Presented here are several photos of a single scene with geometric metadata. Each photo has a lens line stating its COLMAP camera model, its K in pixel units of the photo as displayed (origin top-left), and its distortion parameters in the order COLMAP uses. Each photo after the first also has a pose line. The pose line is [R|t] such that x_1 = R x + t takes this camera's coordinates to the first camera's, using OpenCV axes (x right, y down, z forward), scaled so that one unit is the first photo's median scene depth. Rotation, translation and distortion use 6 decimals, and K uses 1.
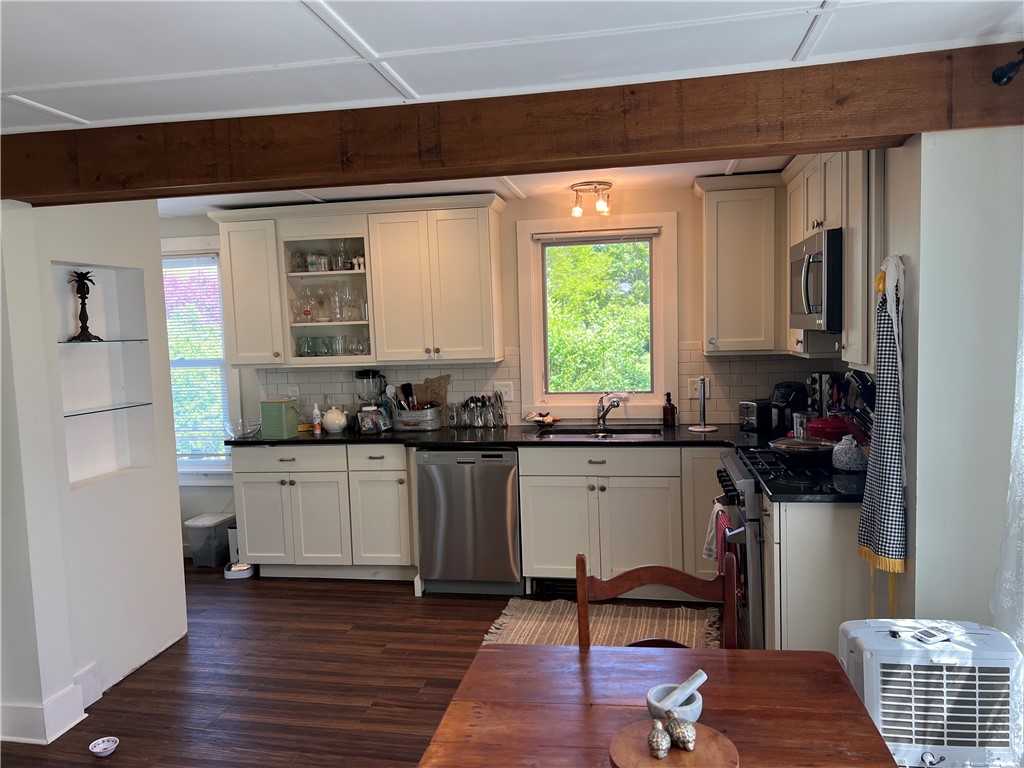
lens RADIAL K [[769.0, 0, 511.9], [0, 769.0, 385.5], [0, 0, 1]] dist [0.023818, 0.003124]
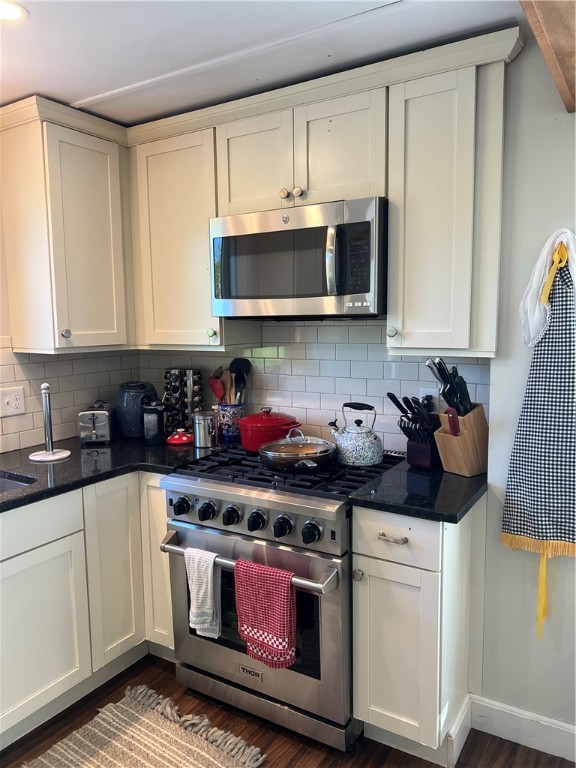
lens RADIAL K [[576.7, 0, 287.7], [0, 576.7, 388.0], [0, 0, 1]] dist [0.023818, 0.003124]
pose [[0.363357, -0.086817, 0.927596, -0.183980], [0.072770, 0.995252, 0.064644, -0.027995], [-0.928804, 0.044012, 0.367950, 0.623457]]
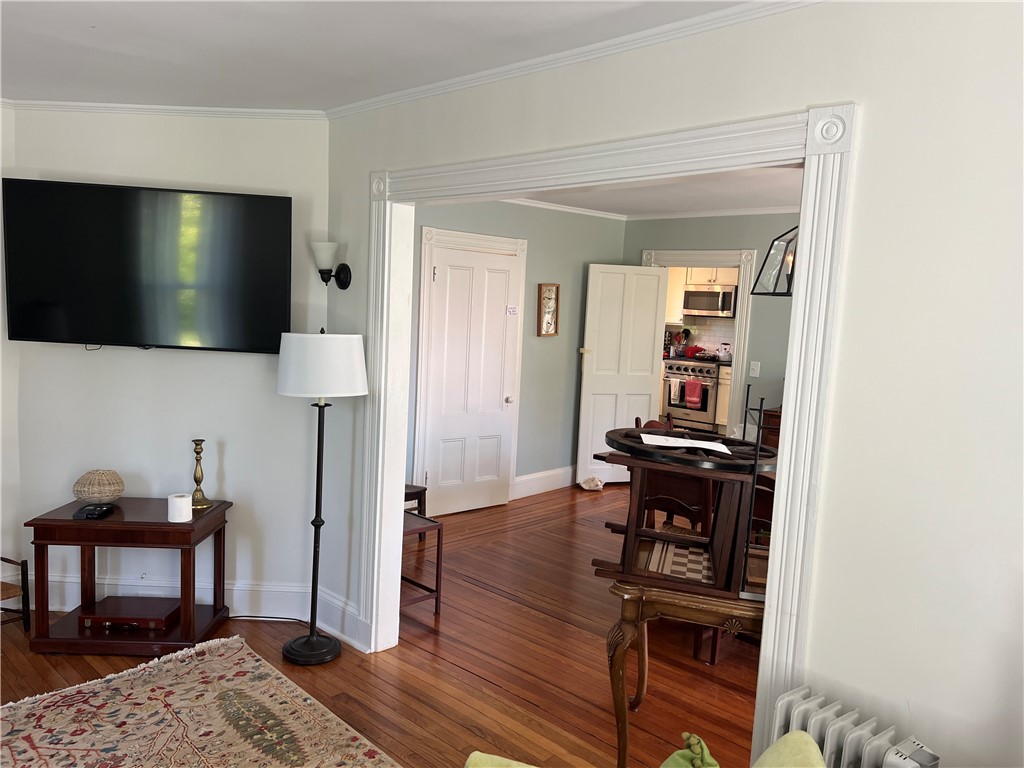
lens RADIAL K [[769.0, 0, 509.9], [0, 769.0, 384.9], [0, 0, 1]] dist [0.023818, 0.003124]
pose [[0.545975, -0.008842, 0.837755, -1.995228], [-0.017786, 0.999597, 0.022142, 0.110938], [-0.837612, -0.026990, 0.545598, 0.025010]]
